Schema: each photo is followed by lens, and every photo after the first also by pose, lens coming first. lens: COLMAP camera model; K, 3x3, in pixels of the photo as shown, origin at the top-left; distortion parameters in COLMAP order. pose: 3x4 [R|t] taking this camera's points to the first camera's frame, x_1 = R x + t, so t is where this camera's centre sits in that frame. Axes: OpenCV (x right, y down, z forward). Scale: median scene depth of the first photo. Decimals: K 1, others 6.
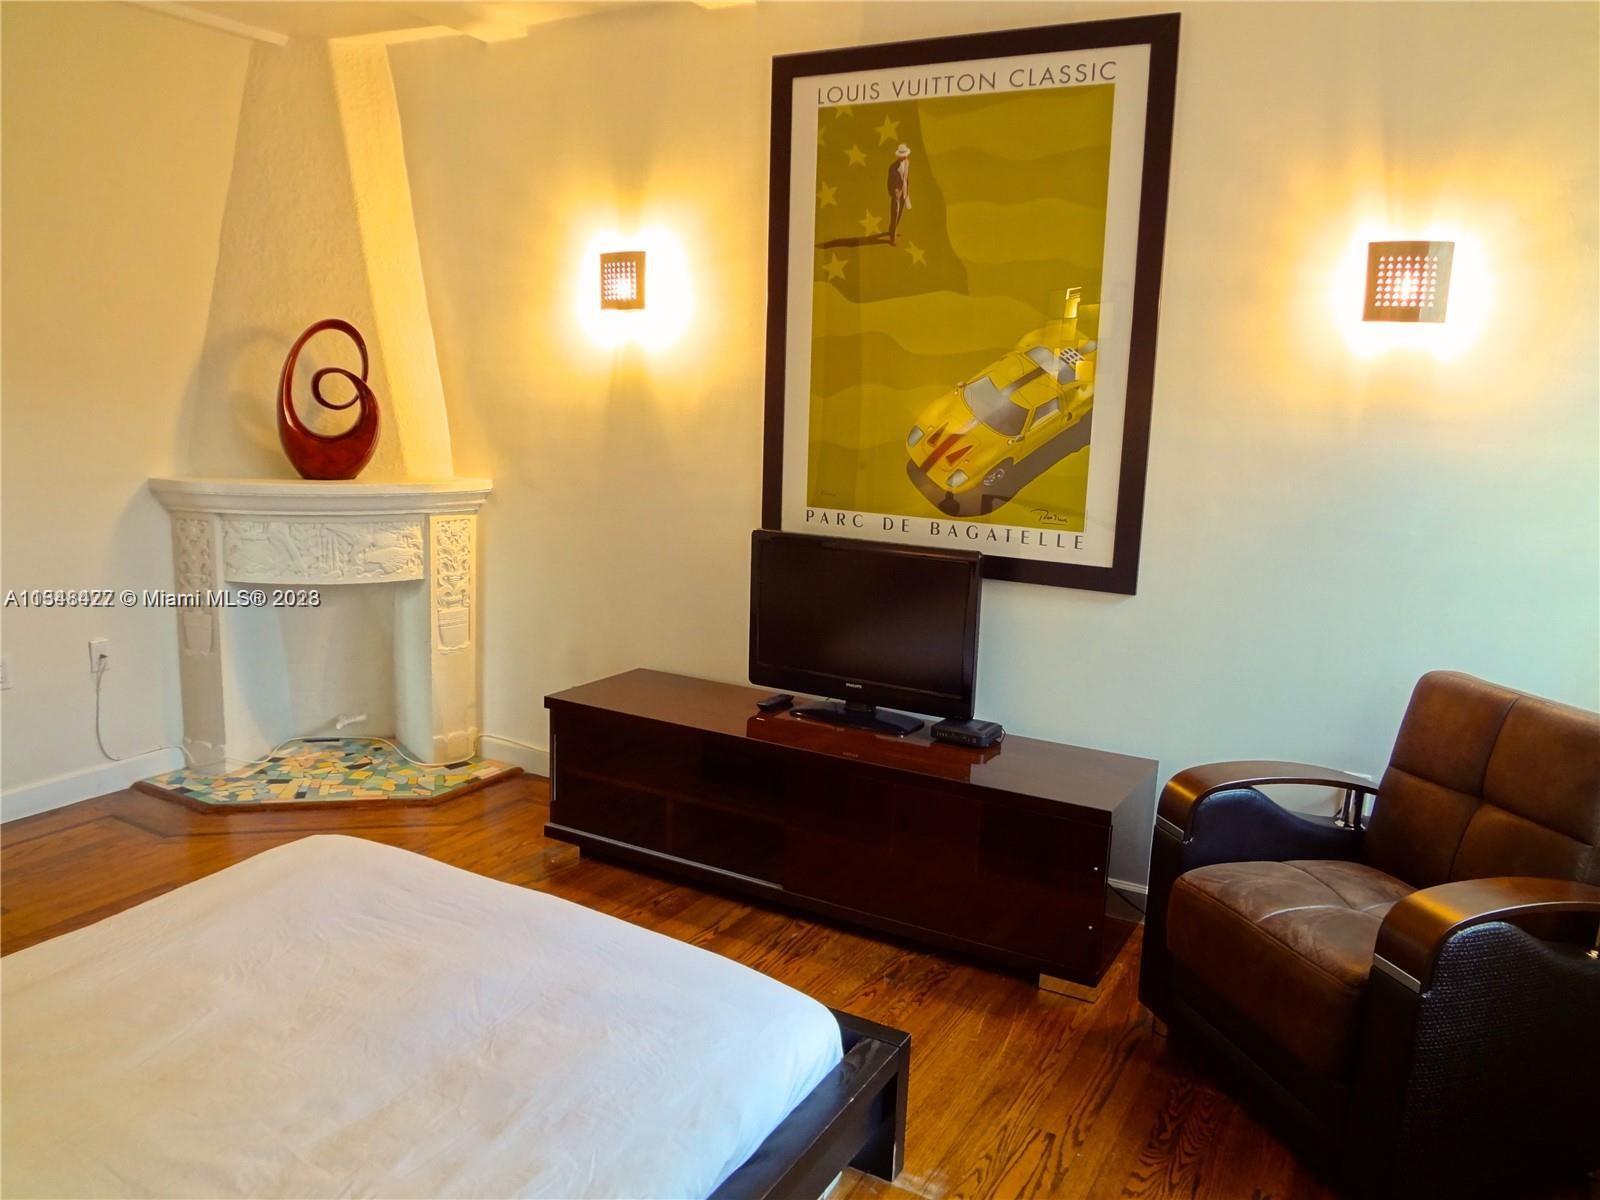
lens RADIAL K [[1184.0, 0, 800.0], [0, 1184.0, 600.0], [0, 0, 1]] dist [-0.046904, 0.006819]
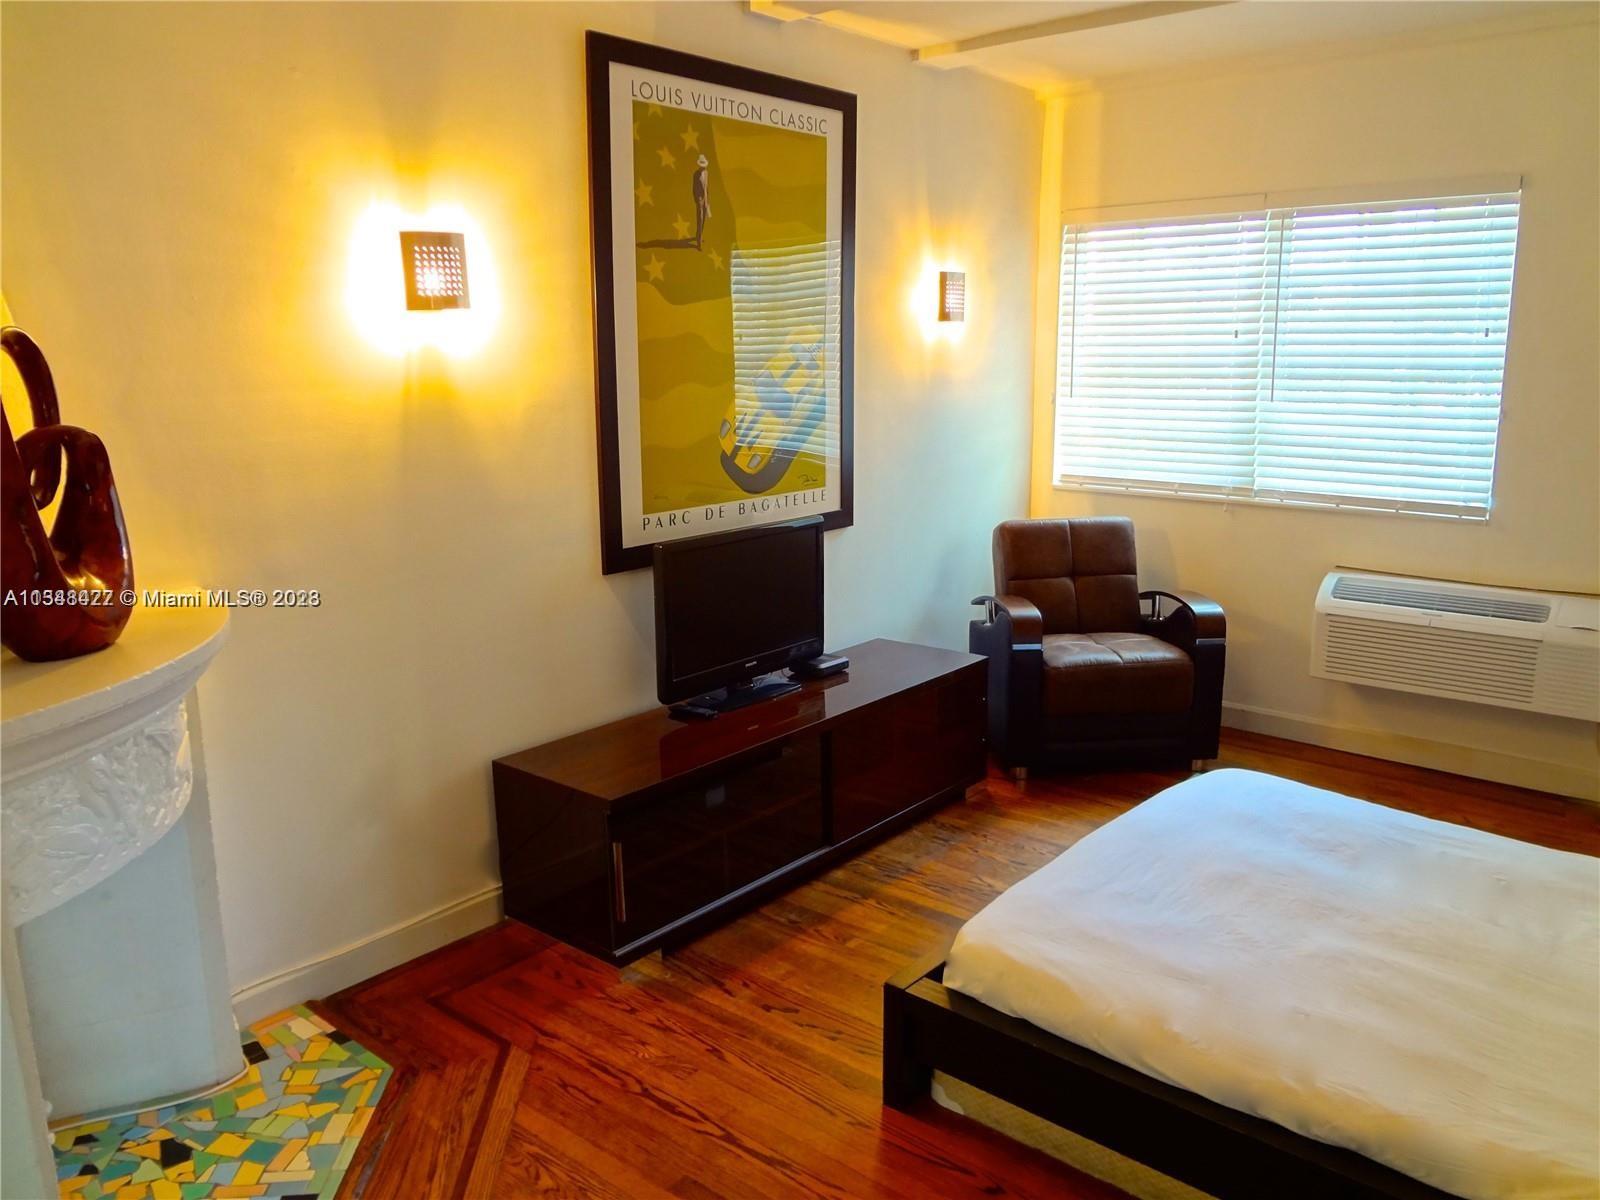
lens RADIAL K [[1167.2, 0, 800.0], [0, 1167.2, 600.0], [0, 0, 1]] dist [-0.034185, -0.001865]
pose [[0.205868, -0.240626, 0.948534, -0.888105], [0.204028, 0.958550, 0.198885, -0.175277], [-0.957074, 0.152583, 0.246429, 0.651026]]
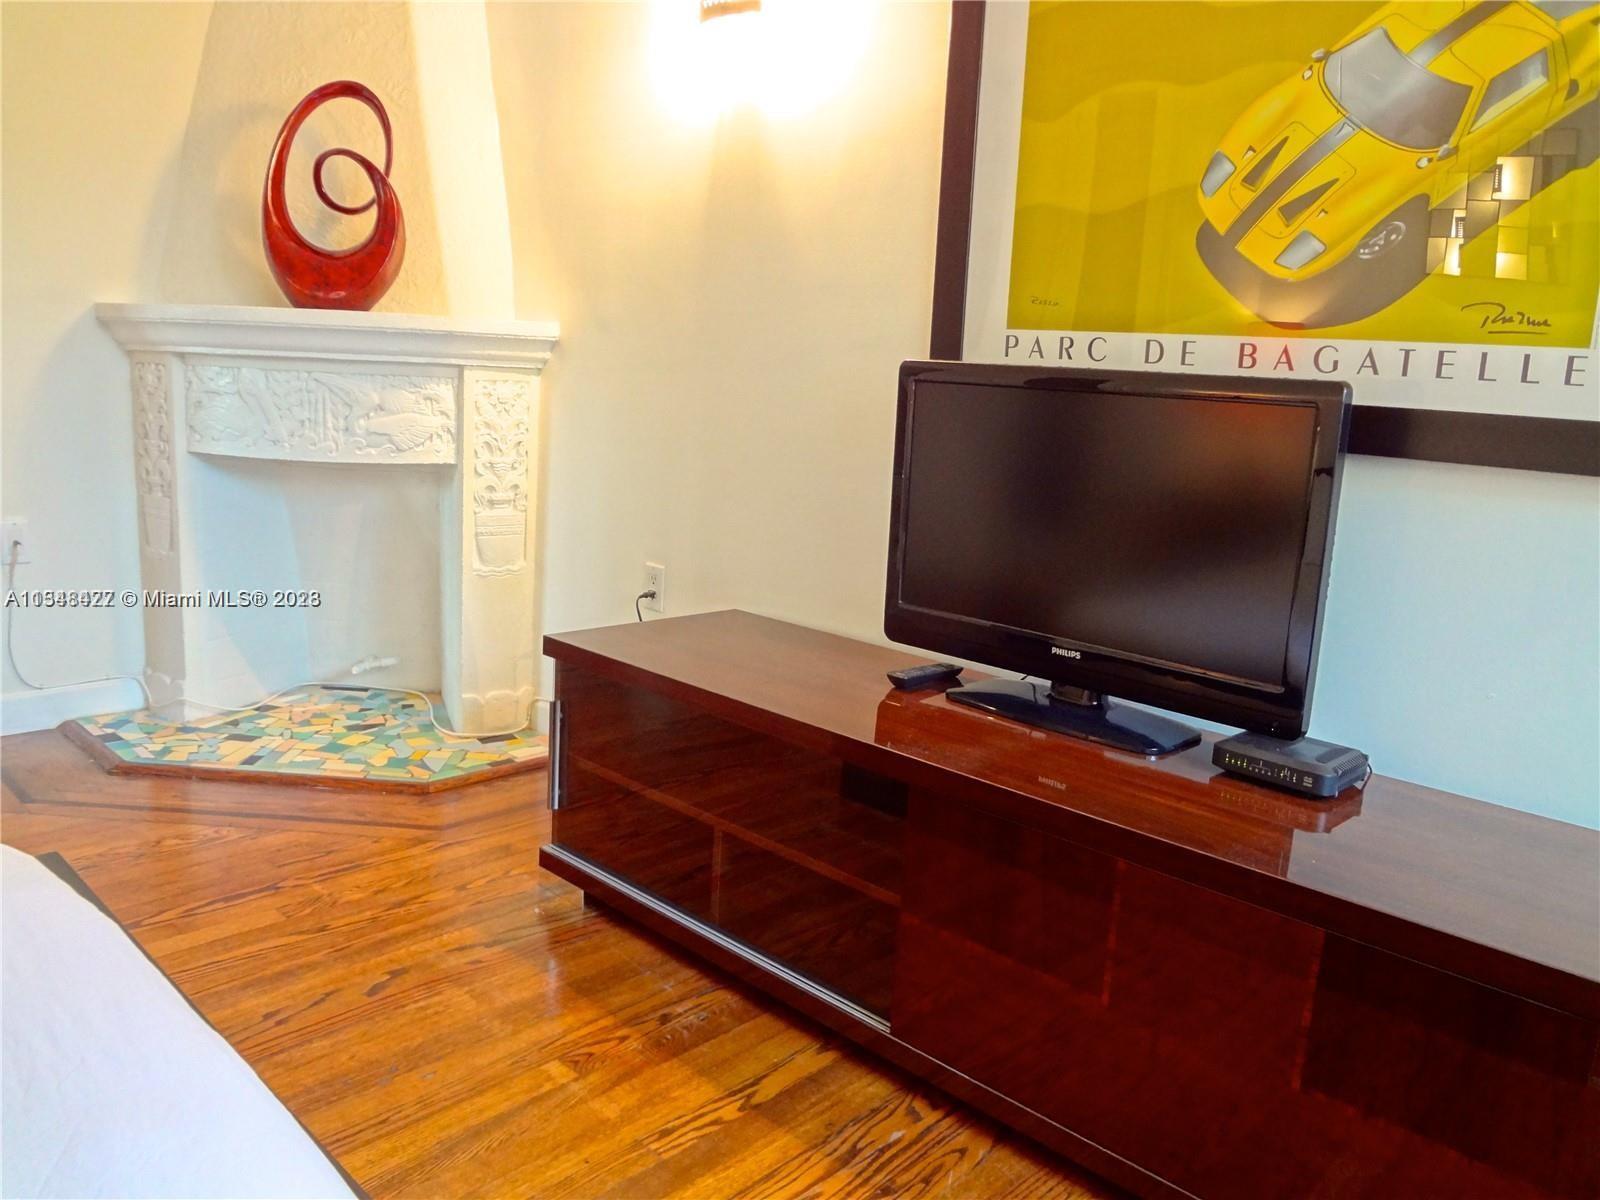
lens RADIAL K [[1184.0, 0, 800.0], [0, 1184.0, 600.0], [0, 0, 1]] dist [-0.046904, 0.006819]
pose [[0.968817, 0.062947, -0.239647, 0.052295], [-0.062079, 0.998009, 0.011178, 0.047708], [0.239873, 0.004047, 0.970796, 0.439870]]
